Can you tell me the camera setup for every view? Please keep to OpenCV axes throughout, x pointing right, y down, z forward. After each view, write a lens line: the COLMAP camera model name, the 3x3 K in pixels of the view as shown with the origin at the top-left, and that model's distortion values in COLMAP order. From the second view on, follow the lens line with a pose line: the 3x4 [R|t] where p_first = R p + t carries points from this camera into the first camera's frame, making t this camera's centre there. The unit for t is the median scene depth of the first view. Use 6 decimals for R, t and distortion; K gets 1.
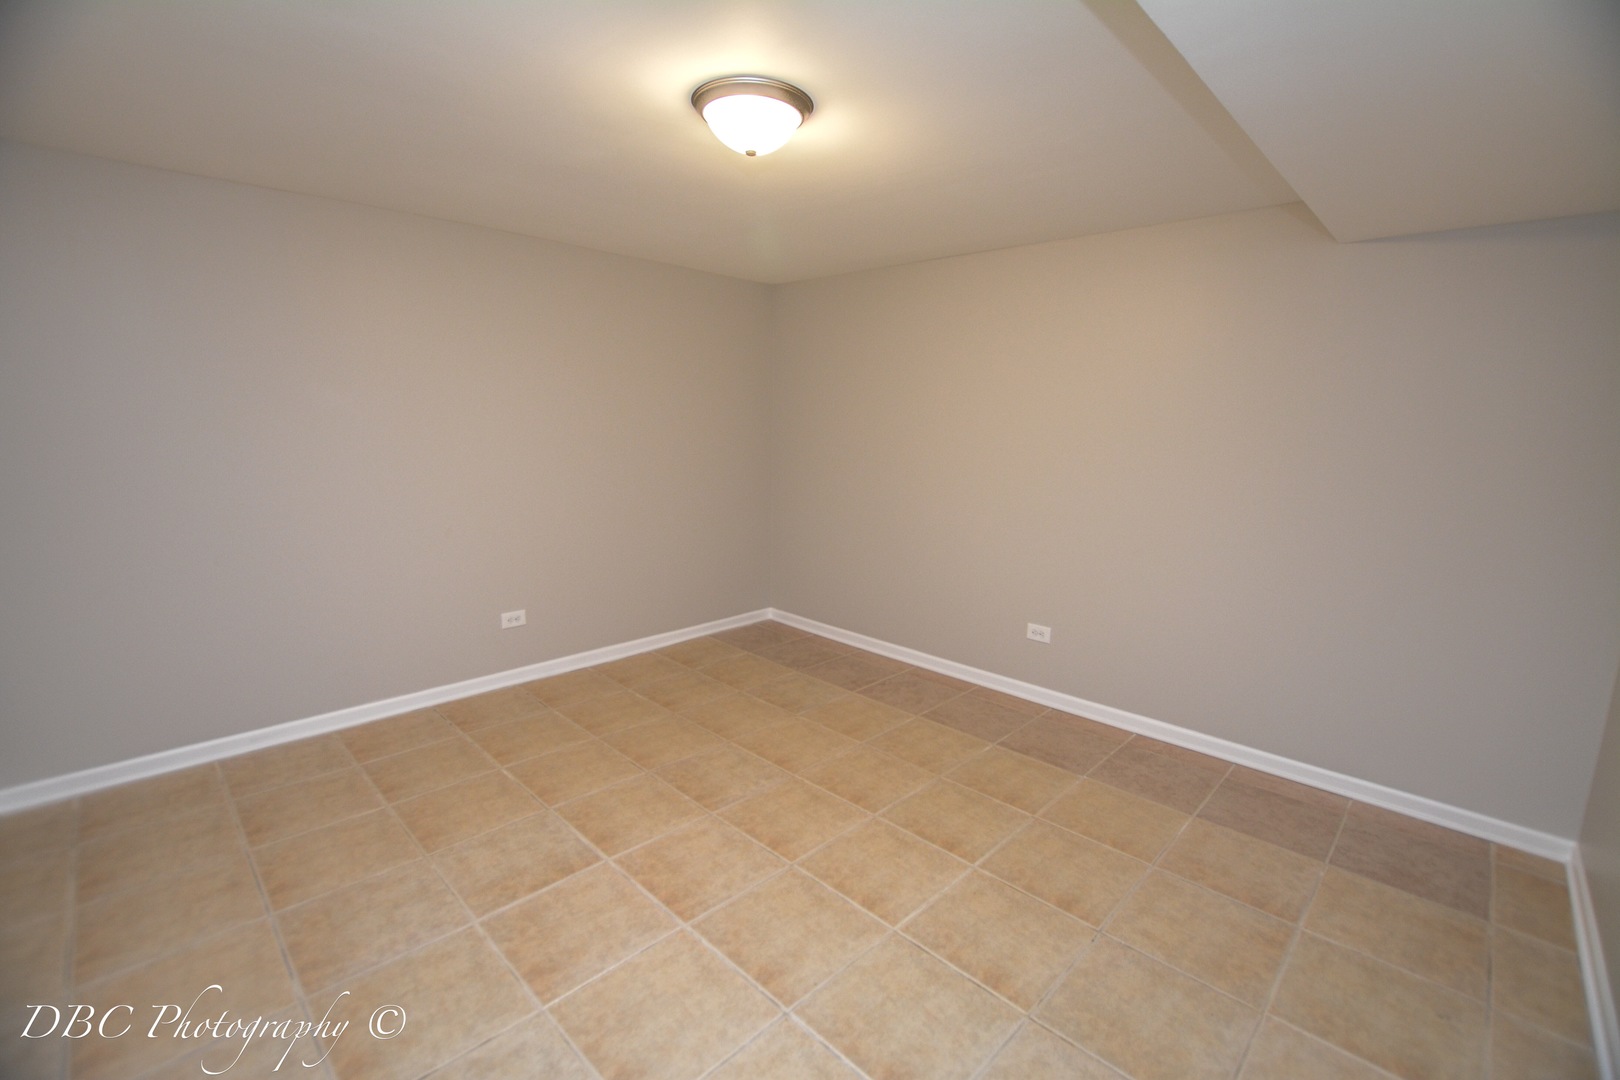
lens RADIAL K [[715.6, 0, 809.5], [0, 715.6, 542.2], [0, 0, 1]] dist [-0.031826, 0.003243]
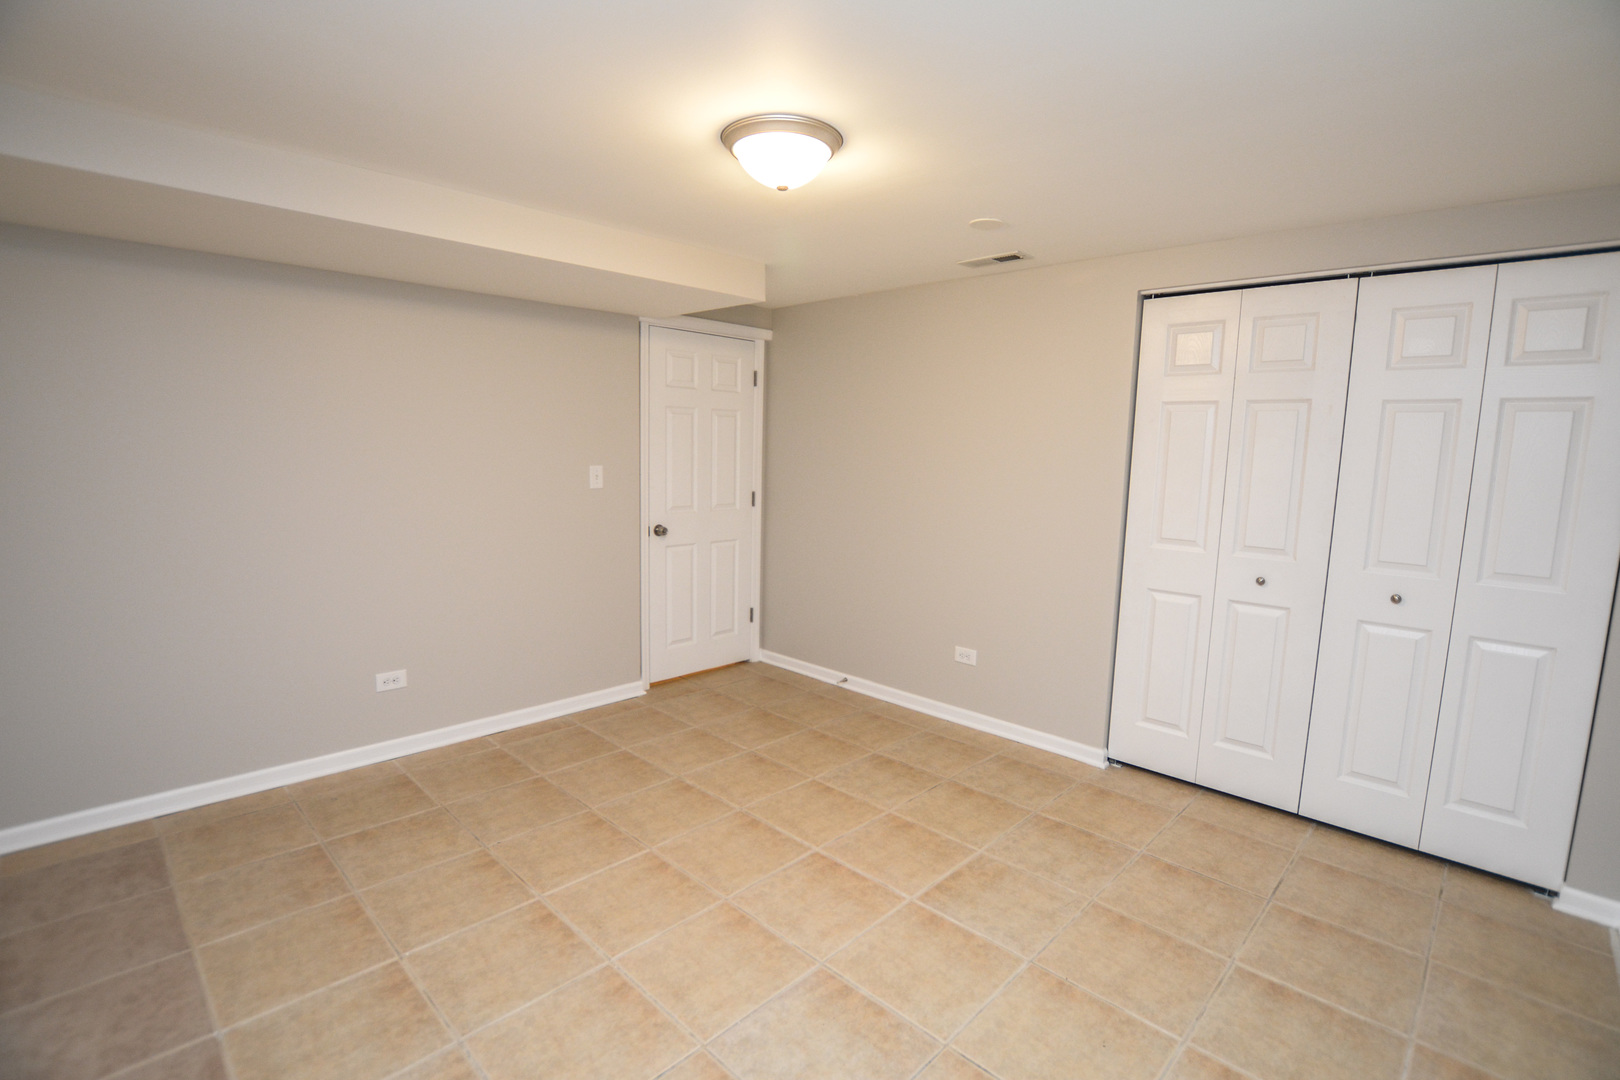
lens RADIAL K [[715.6, 0, 807.8], [0, 715.6, 531.9], [0, 0, 1]] dist [-0.031826, 0.003243]
pose [[-0.999083, -0.040768, -0.013086, -0.106064], [-0.042813, 0.955603, 0.291531, -0.331138], [0.000620, 0.291824, -0.956472, 1.817009]]
